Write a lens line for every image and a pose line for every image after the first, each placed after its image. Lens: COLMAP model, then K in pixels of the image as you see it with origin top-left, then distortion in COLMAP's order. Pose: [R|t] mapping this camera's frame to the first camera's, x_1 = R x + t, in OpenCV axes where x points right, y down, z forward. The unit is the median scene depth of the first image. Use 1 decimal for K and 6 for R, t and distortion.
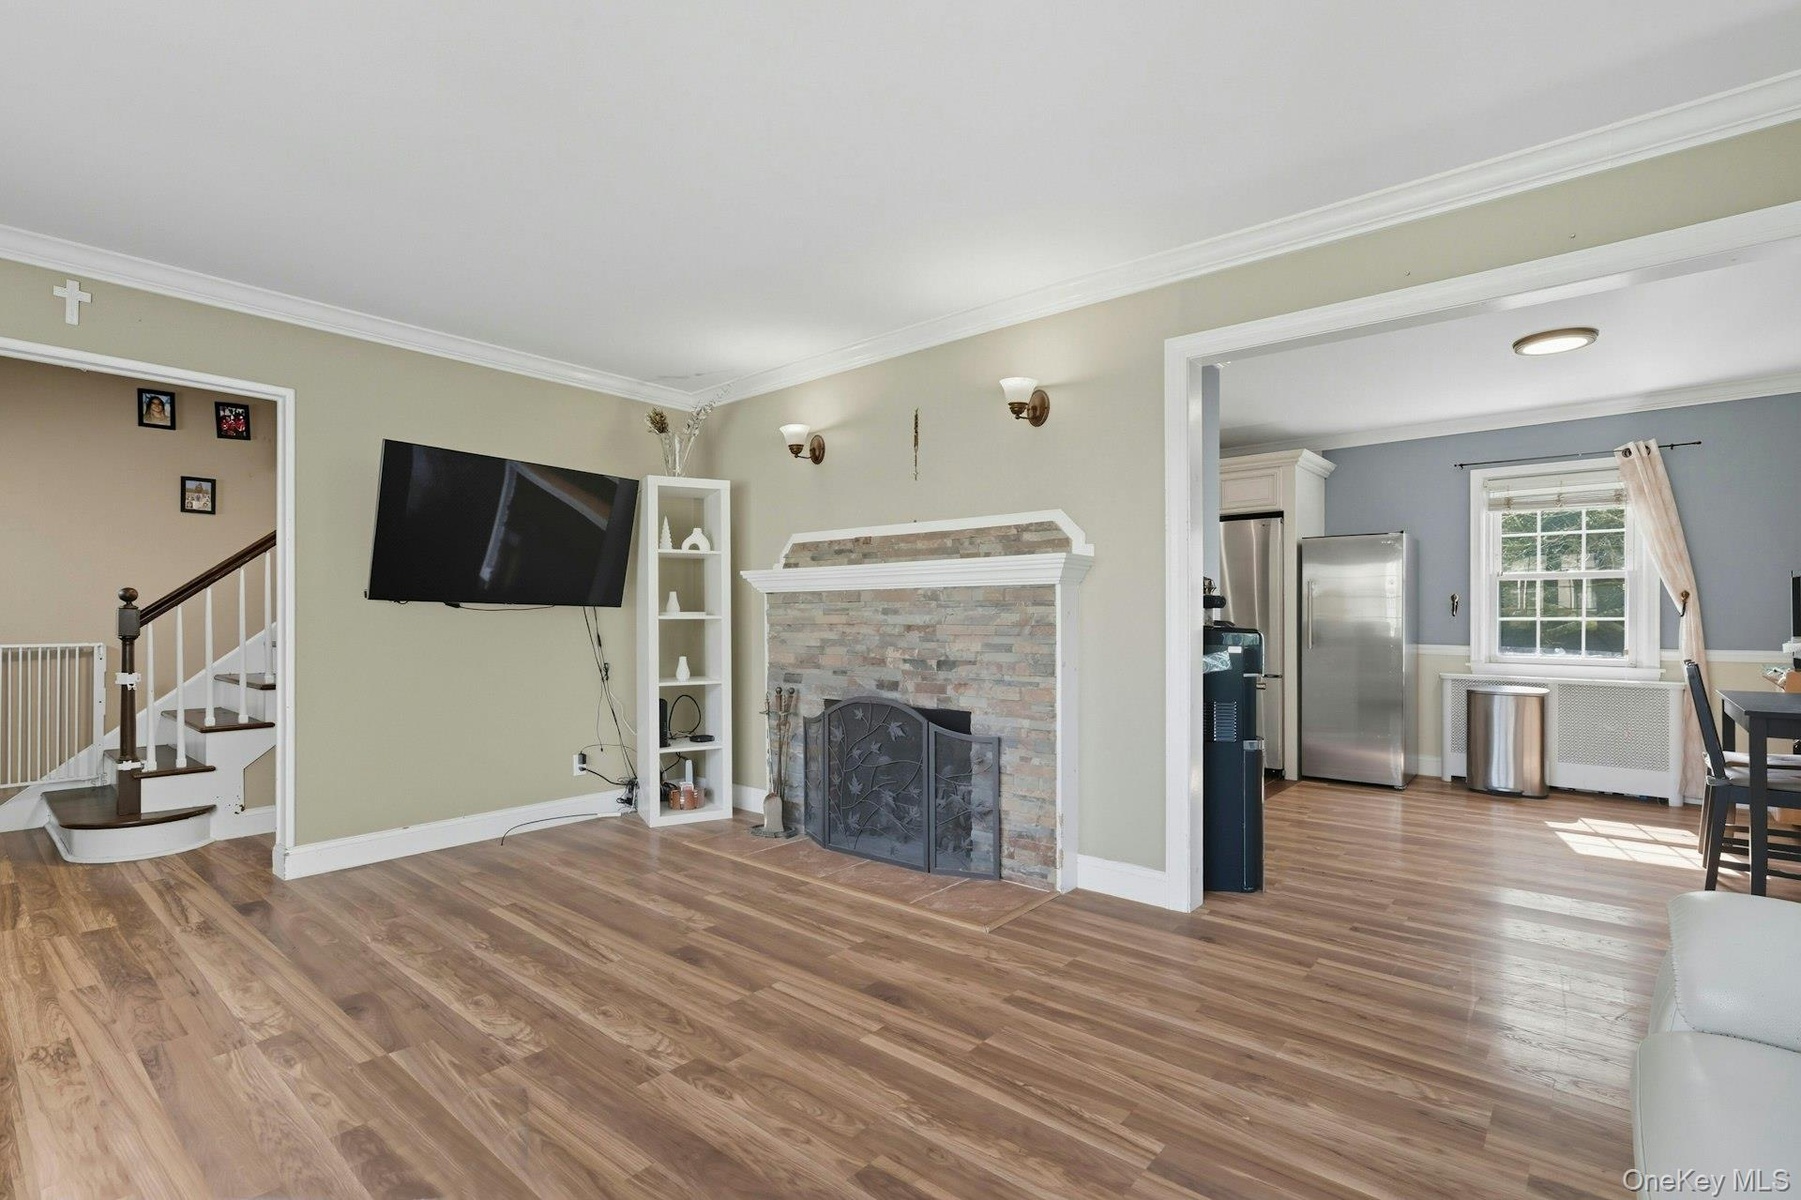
lens RADIAL K [[837.7, 0, 890.6], [0, 837.7, 614.4], [0, 0, 1]] dist [-0.002310, -0.001382]
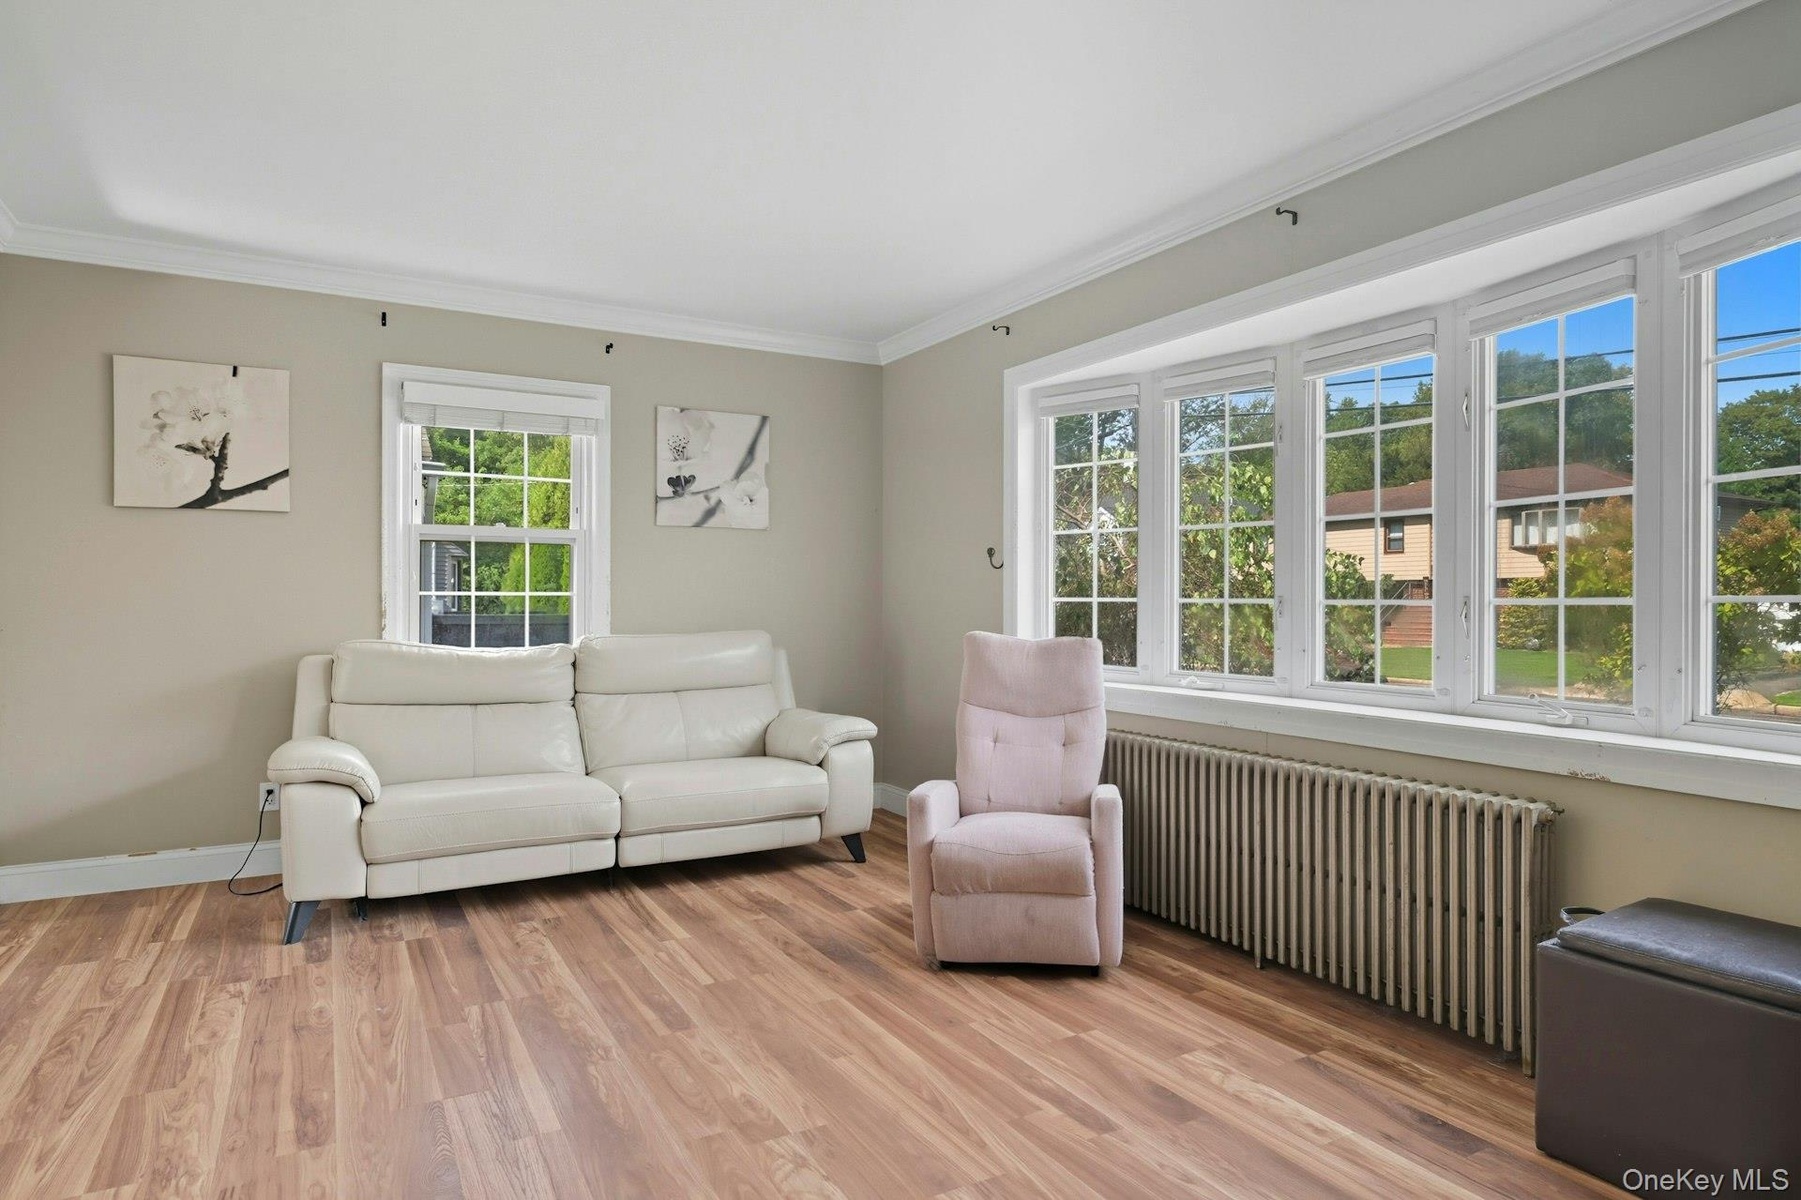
lens RADIAL K [[1006.9, 0, 898.4], [0, 1006.9, 601.1], [0, 0, 1]] dist [-0.005664, 0.000370]
pose [[-0.942233, -0.001095, 0.334958, -0.513302], [-0.003693, 0.999968, -0.007118, 0.006574], [-0.334939, -0.007944, -0.942206, 1.394056]]
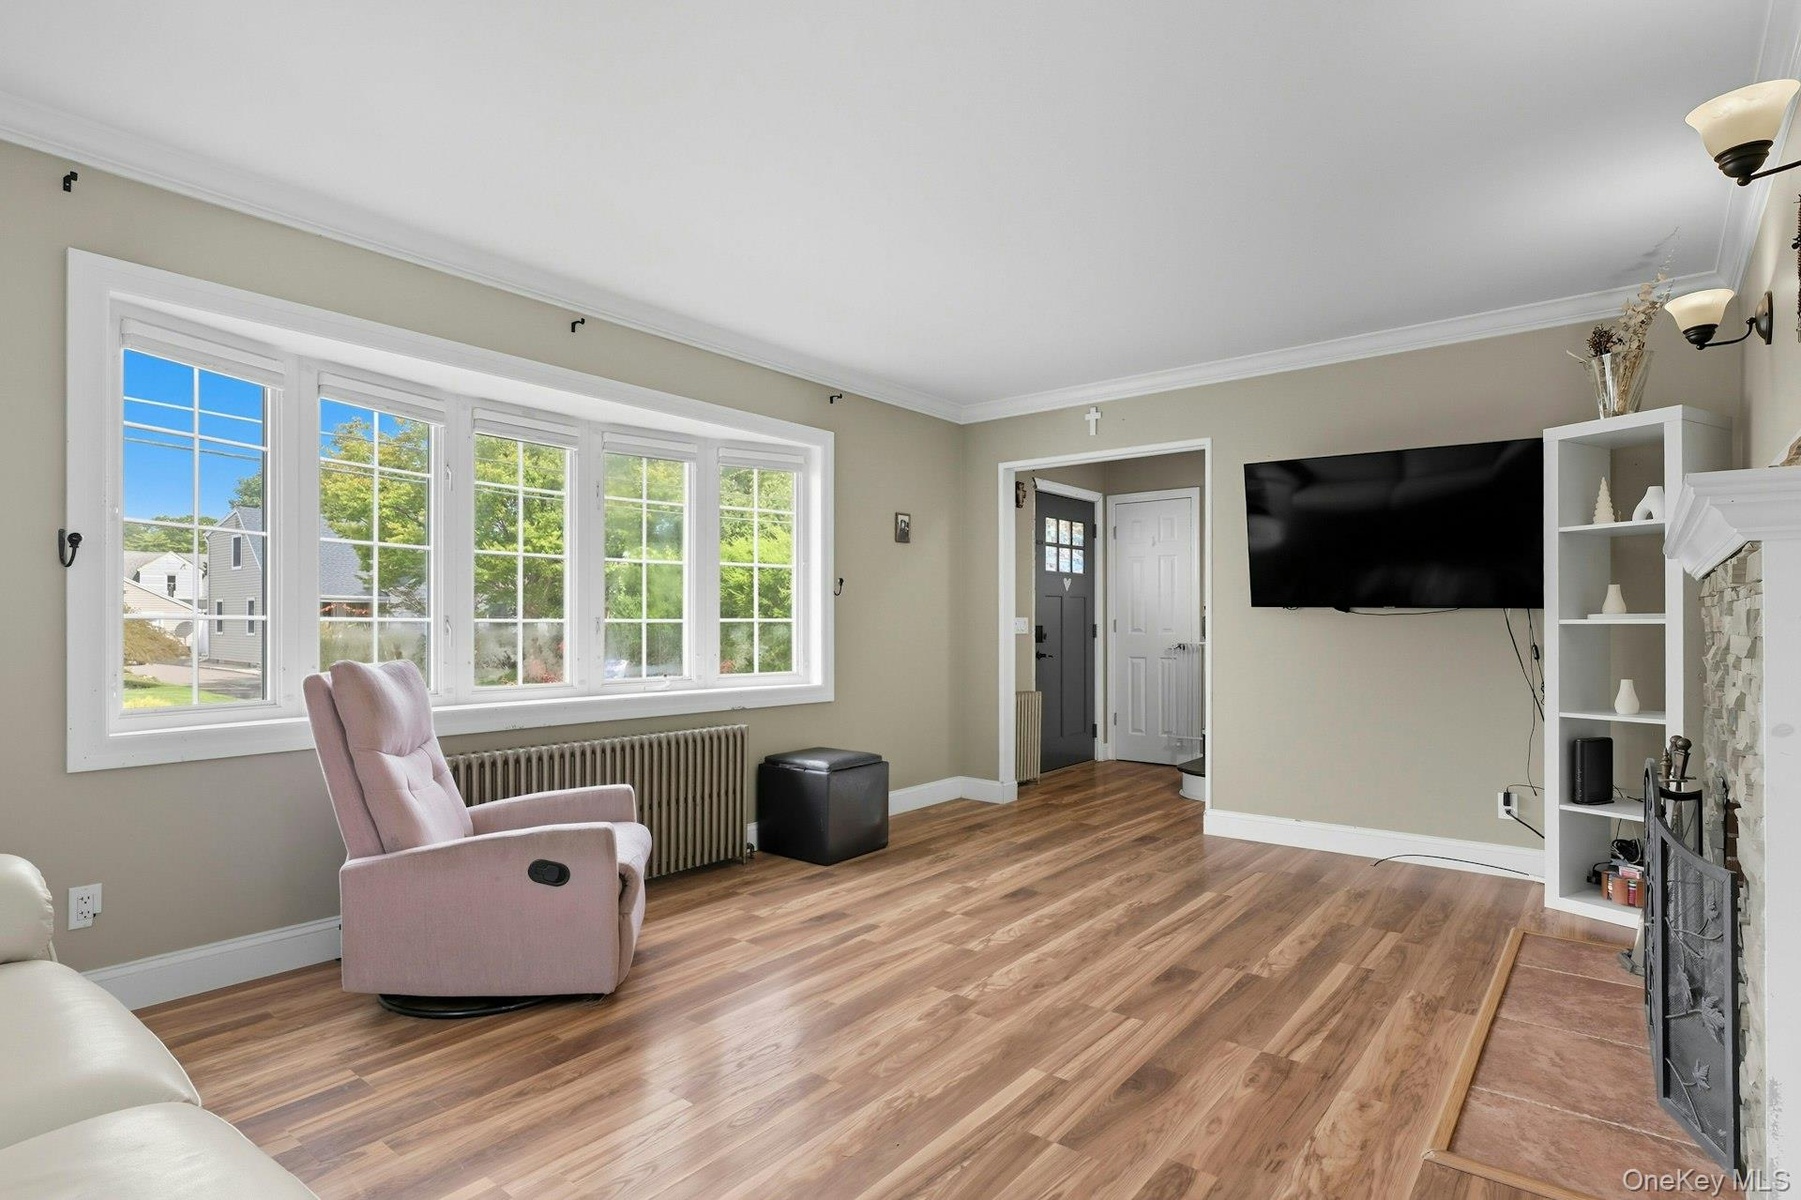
lens RADIAL K [[902.7, 0, 903.0], [0, 902.7, 617.5], [0, 0, 1]] dist [-0.000506, -0.000475]
pose [[0.034439, -0.007360, -0.999380, 0.757949], [0.004964, 0.999962, -0.007193, 0.004554], [0.999394, -0.004713, 0.034475, 0.634797]]
